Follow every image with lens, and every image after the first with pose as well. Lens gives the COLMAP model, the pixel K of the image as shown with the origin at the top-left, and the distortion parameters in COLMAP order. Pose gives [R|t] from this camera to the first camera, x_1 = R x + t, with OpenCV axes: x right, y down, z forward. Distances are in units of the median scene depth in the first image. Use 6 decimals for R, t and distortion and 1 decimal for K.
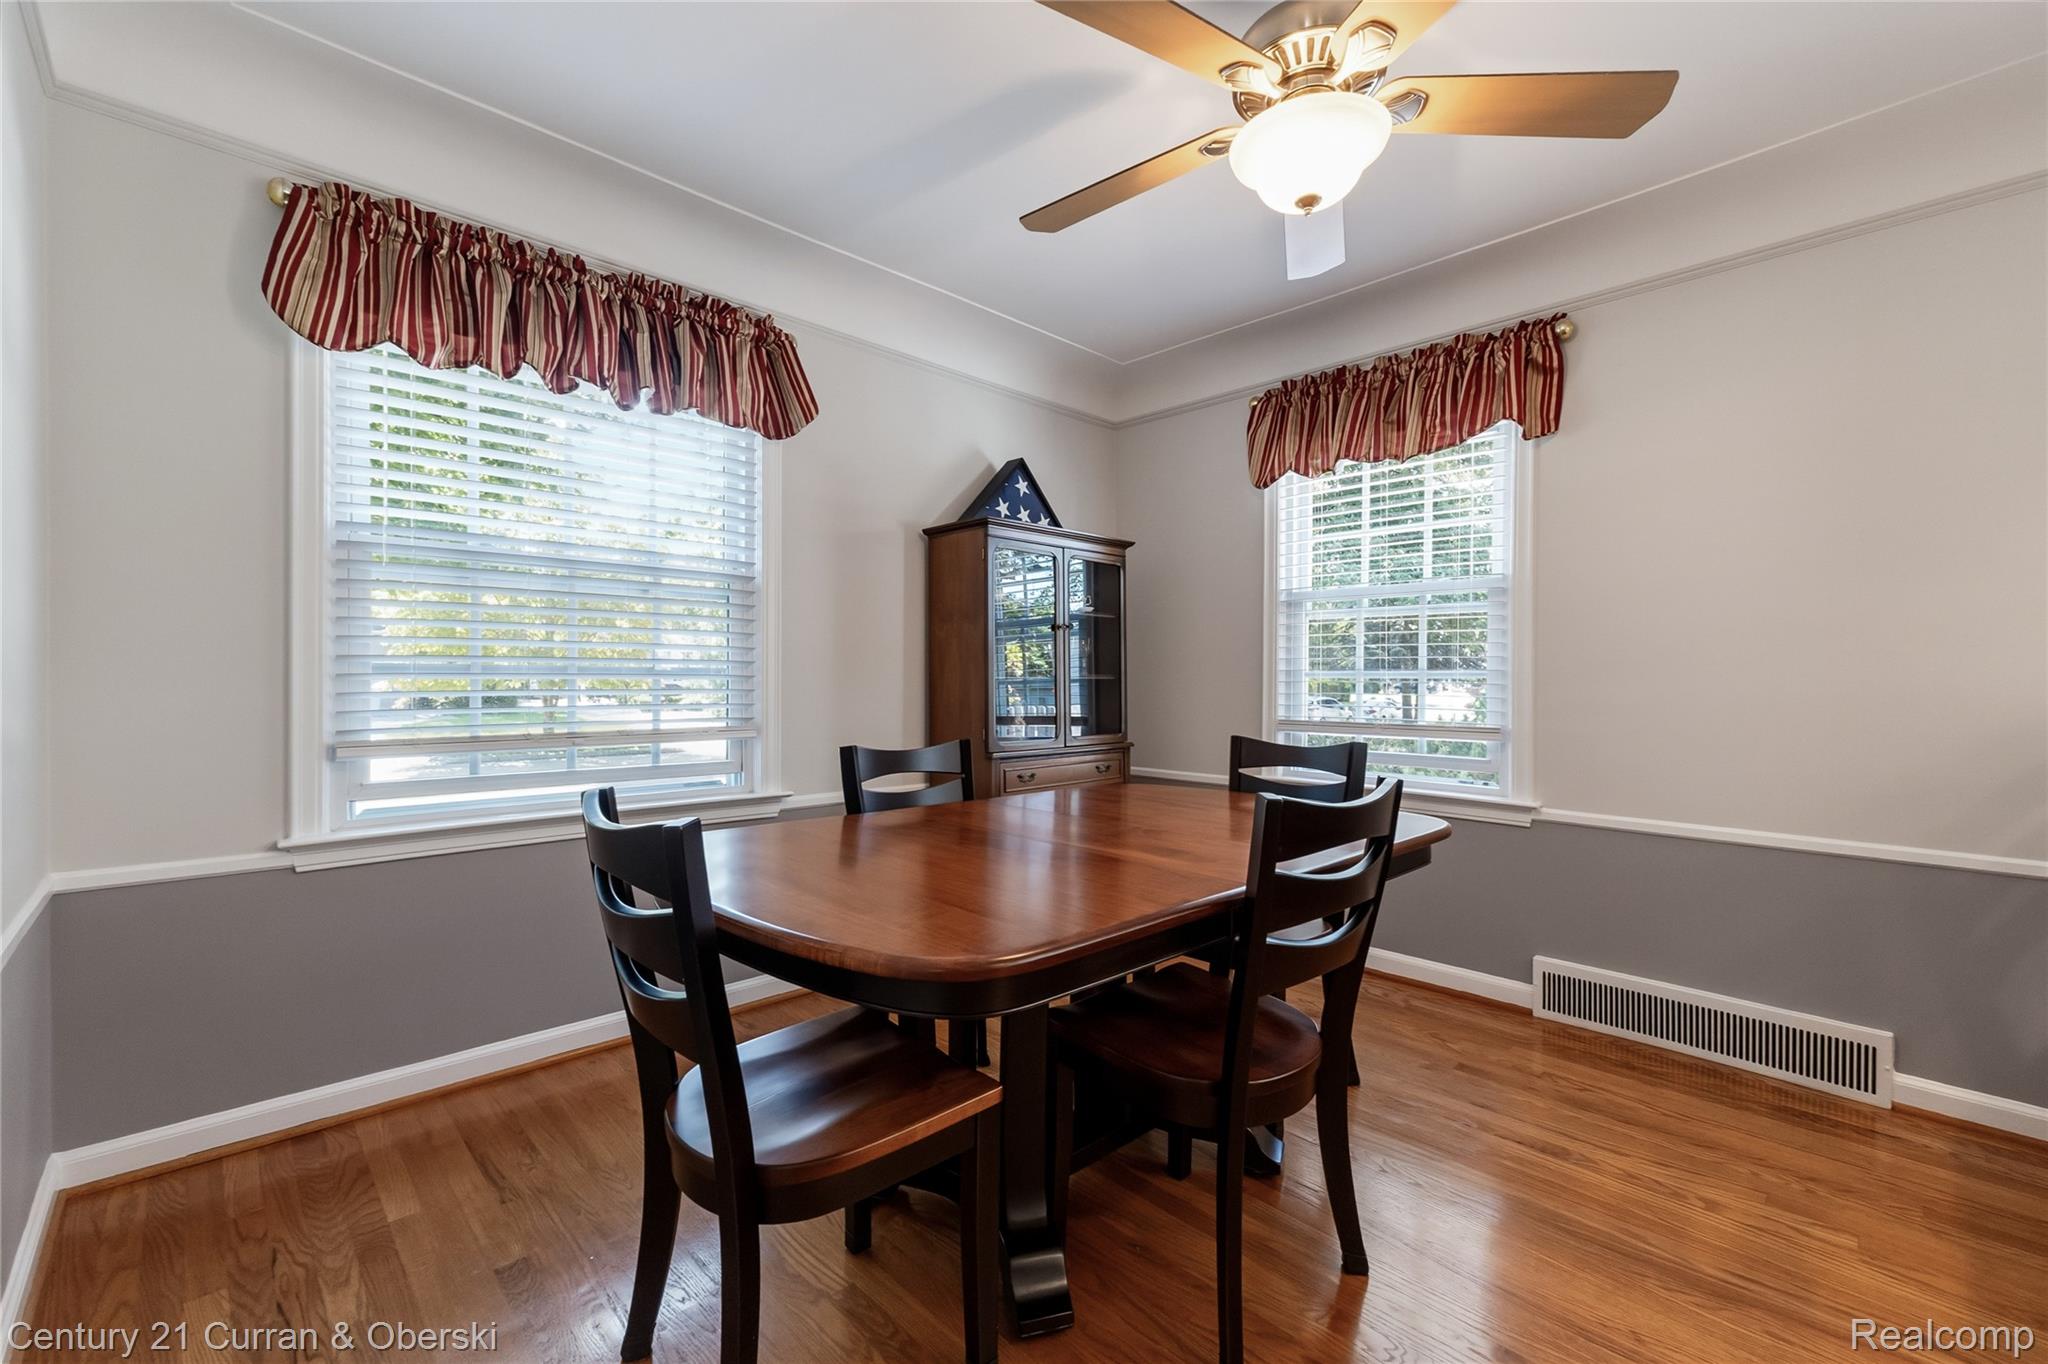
lens RADIAL K [[865.6, 0, 1012.9], [0, 865.6, 676.3], [0, 0, 1]] dist [-0.003836, -0.000335]
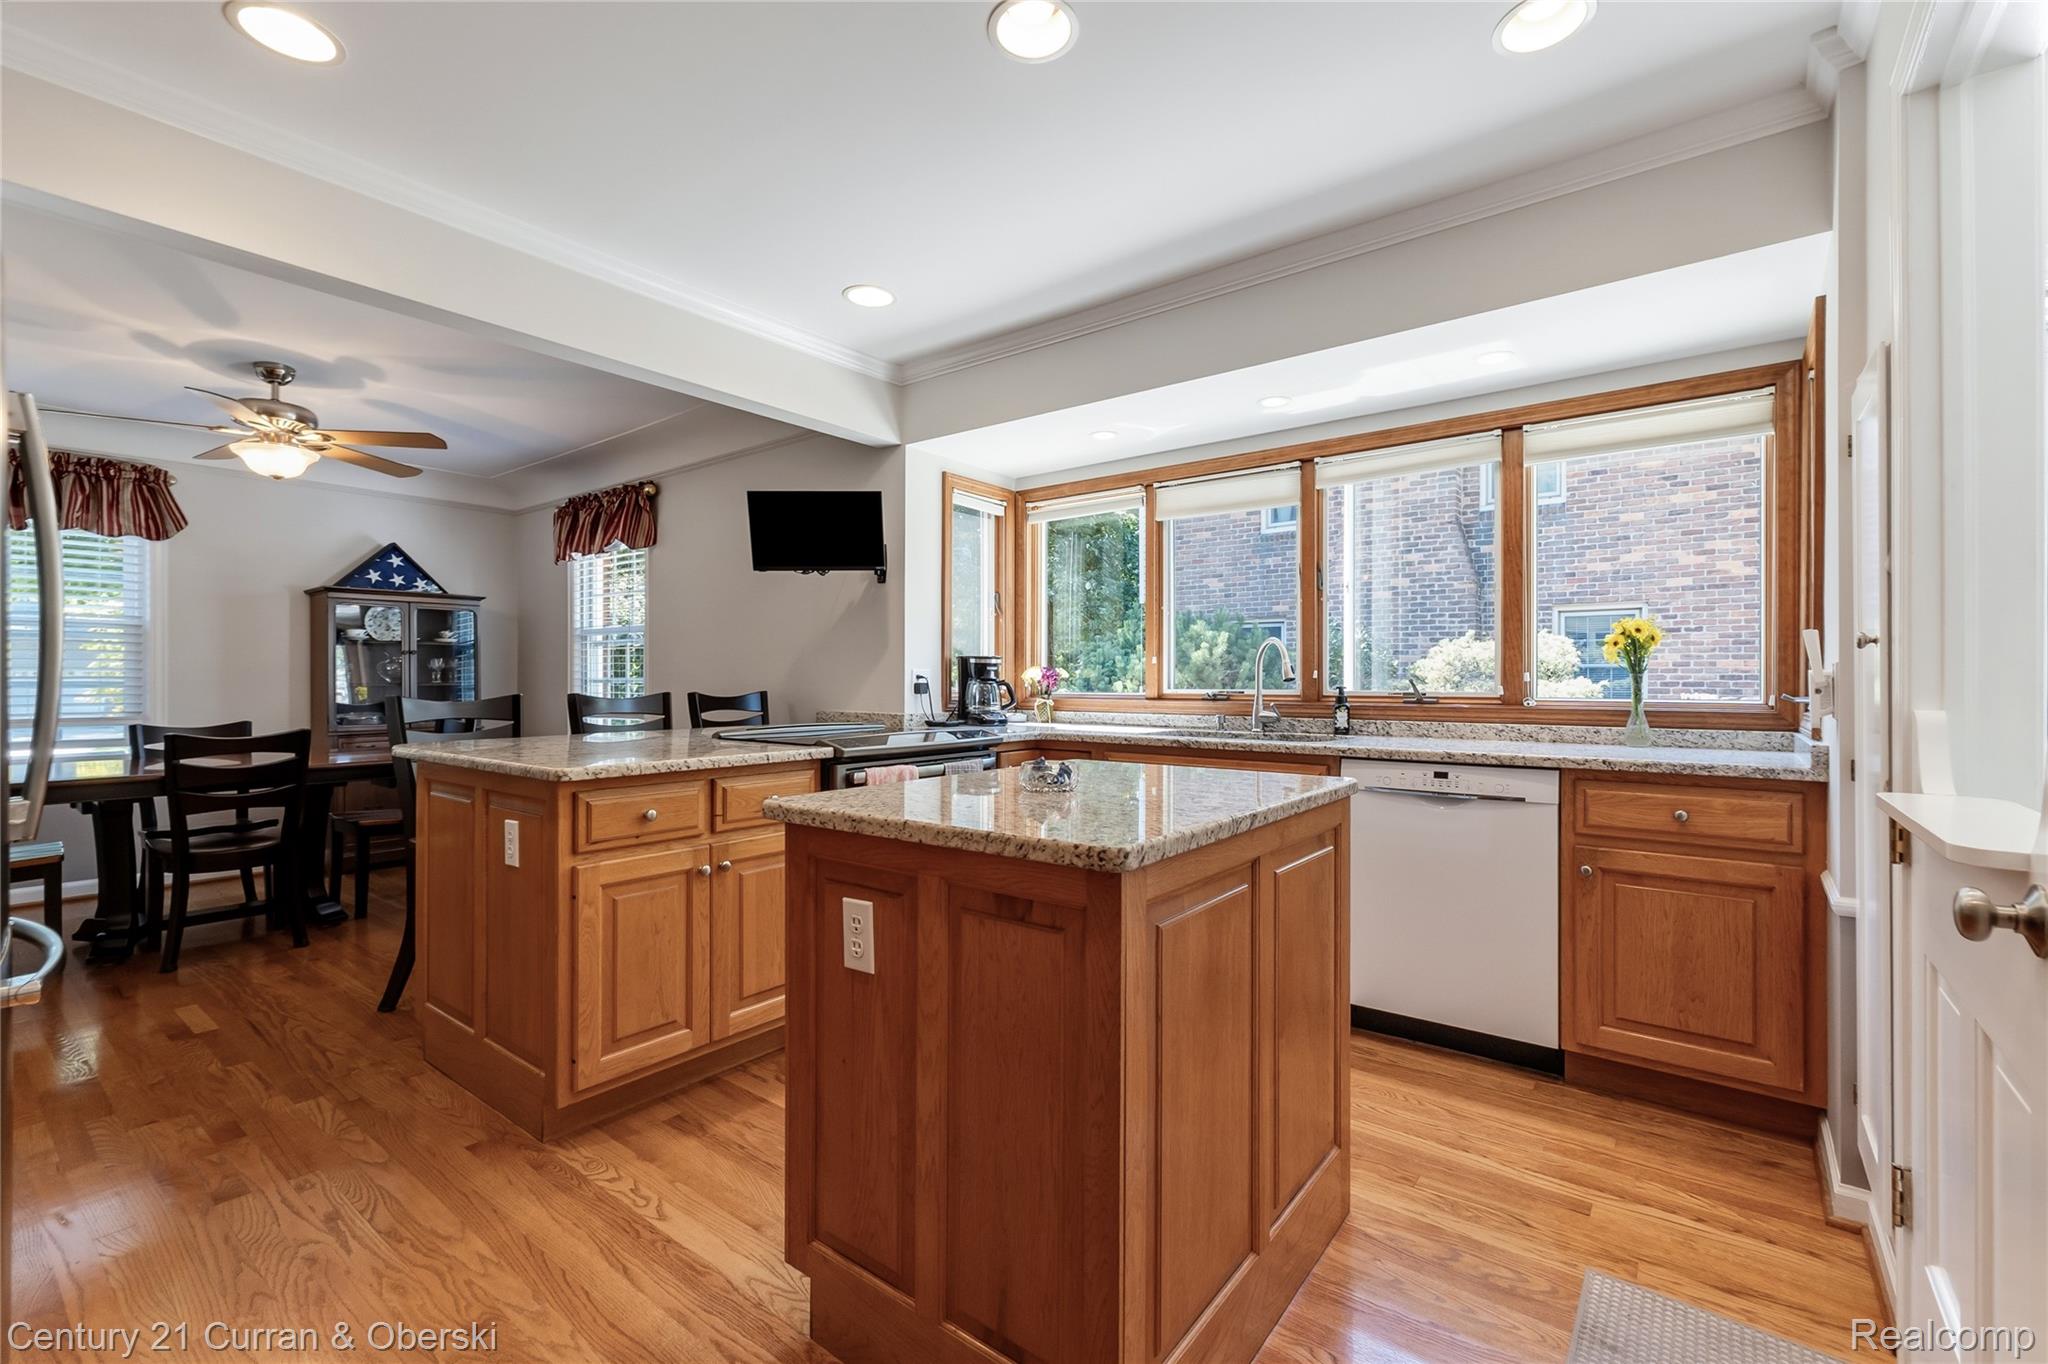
lens RADIAL K [[865.6, 0, 1024.5], [0, 865.6, 685.5], [0, 0, 1]] dist [-0.003836, -0.000335]
pose [[0.987360, -0.009929, 0.158183, 1.074048], [0.008787, 0.999930, 0.007917, 0.000031], [-0.158250, -0.006427, 0.987378, -0.858142]]
